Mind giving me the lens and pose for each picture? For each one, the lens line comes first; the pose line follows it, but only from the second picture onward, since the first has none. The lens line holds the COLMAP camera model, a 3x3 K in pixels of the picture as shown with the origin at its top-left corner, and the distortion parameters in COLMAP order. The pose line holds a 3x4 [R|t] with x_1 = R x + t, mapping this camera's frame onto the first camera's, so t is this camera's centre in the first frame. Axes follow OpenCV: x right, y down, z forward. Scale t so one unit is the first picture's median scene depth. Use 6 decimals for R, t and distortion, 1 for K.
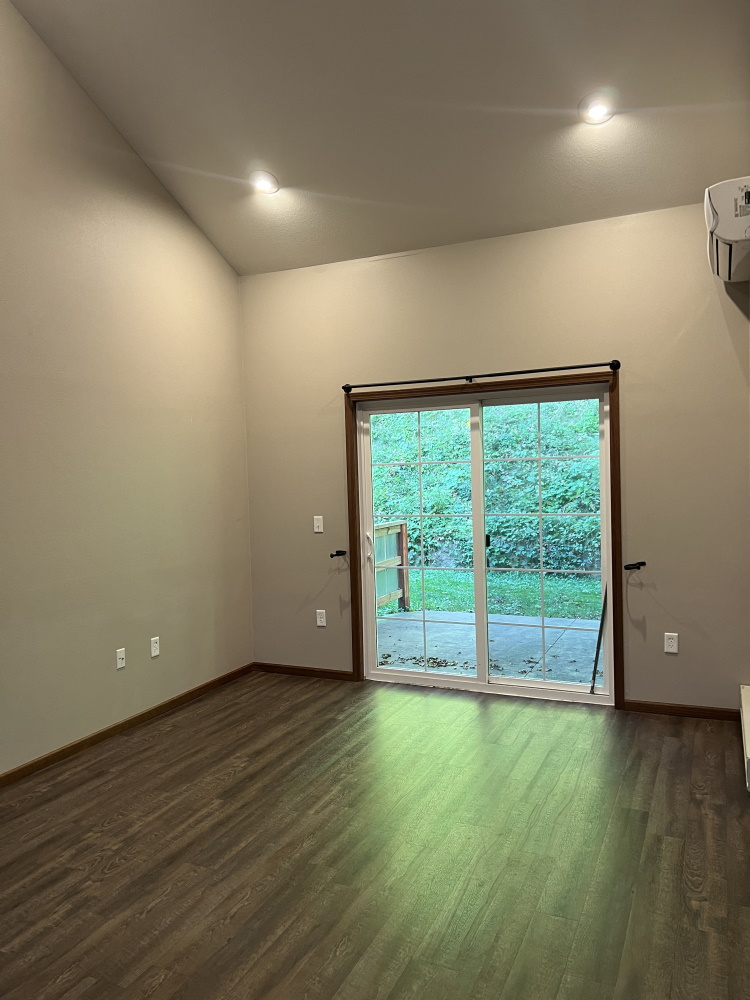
lens RADIAL K [[749.3, 0, 363.9], [0, 749.3, 506.4], [0, 0, 1]] dist [0.089880, -0.097935]
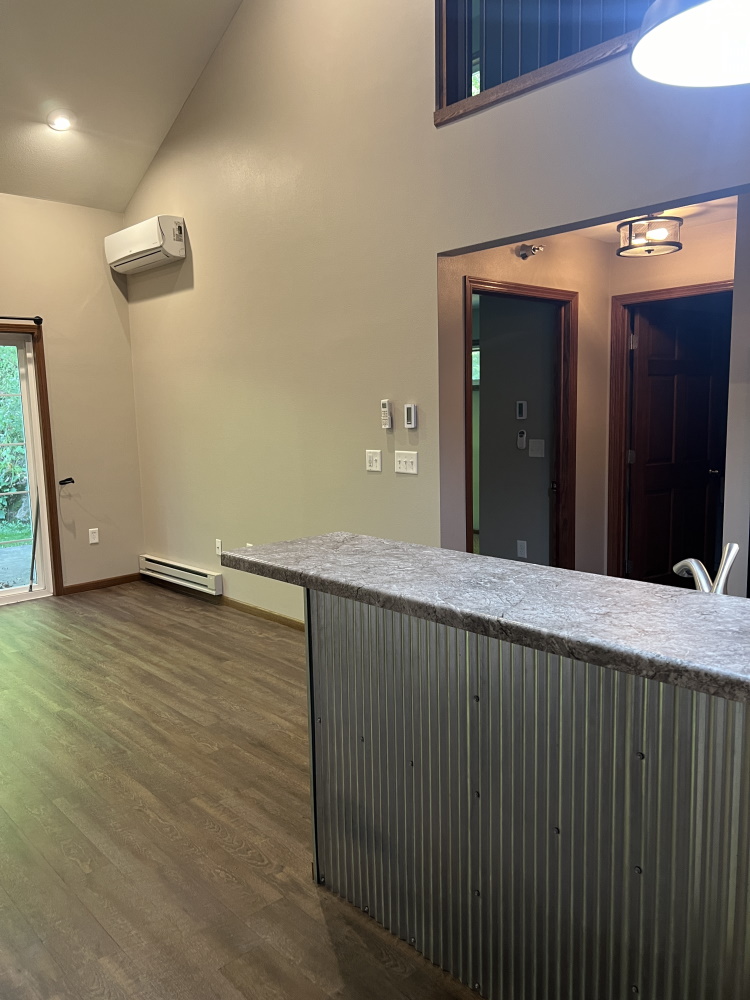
lens RADIAL K [[749.3, 0, 363.9], [0, 749.3, 506.4], [0, 0, 1]] dist [0.089880, -0.097935]
pose [[0.386152, -0.100525, 0.916941, -0.631283], [0.052705, 0.994825, 0.086868, 0.035161], [-0.920928, 0.014783, 0.389452, 0.031289]]
